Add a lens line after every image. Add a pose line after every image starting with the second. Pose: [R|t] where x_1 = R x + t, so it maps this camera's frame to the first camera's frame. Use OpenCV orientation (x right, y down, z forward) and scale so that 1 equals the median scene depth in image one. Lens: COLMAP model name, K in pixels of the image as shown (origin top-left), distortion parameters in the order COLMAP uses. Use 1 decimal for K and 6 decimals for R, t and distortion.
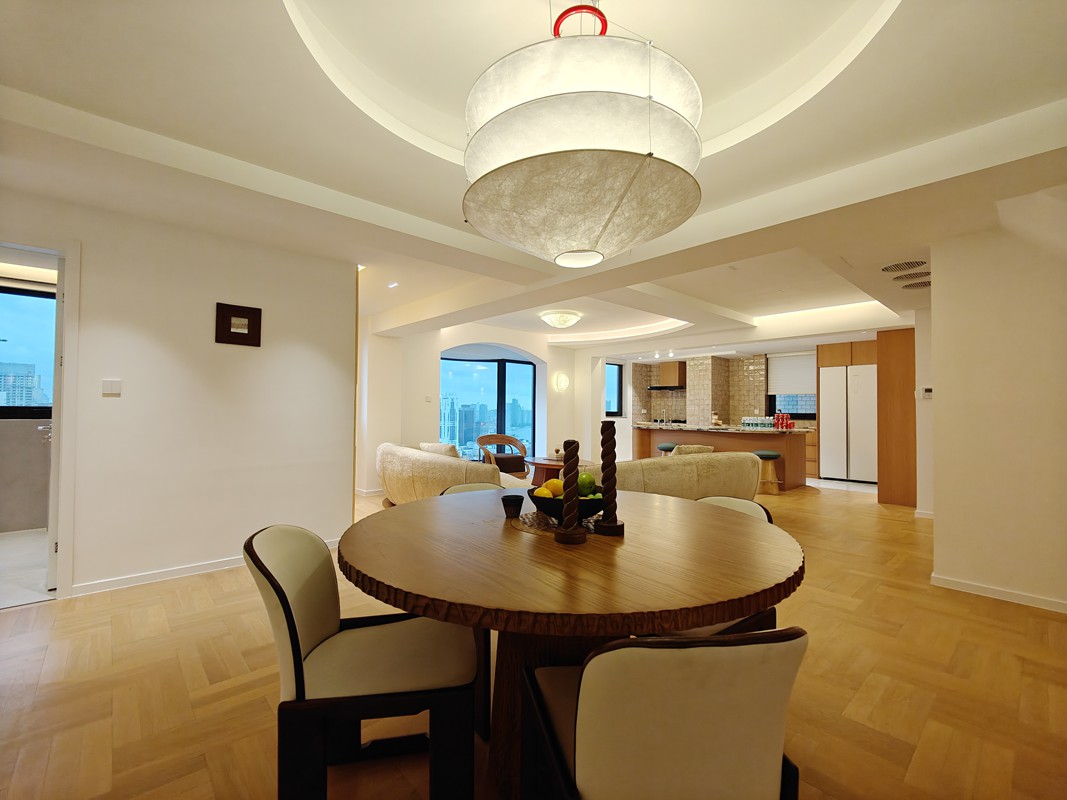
lens RADIAL K [[469.1, 0, 534.2], [0, 469.1, 402.7], [0, 0, 1]] dist [0.042451, -0.041483]
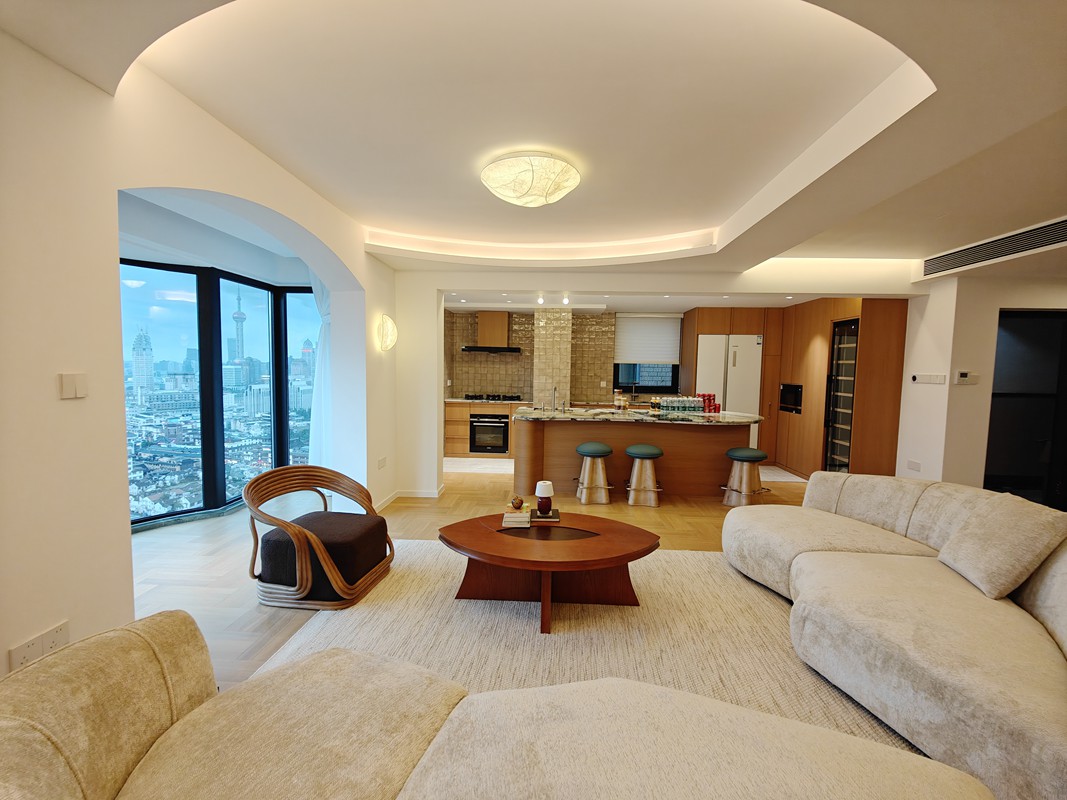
lens RADIAL K [[469.1, 0, 534.2], [0, 469.1, 402.7], [0, 0, 1]] dist [0.042451, -0.041483]
pose [[0.717511, -0.047321, 0.694938, -0.167802], [-0.022815, 0.995558, 0.091348, -0.019922], [-0.696173, -0.081398, 0.713244, 0.510556]]
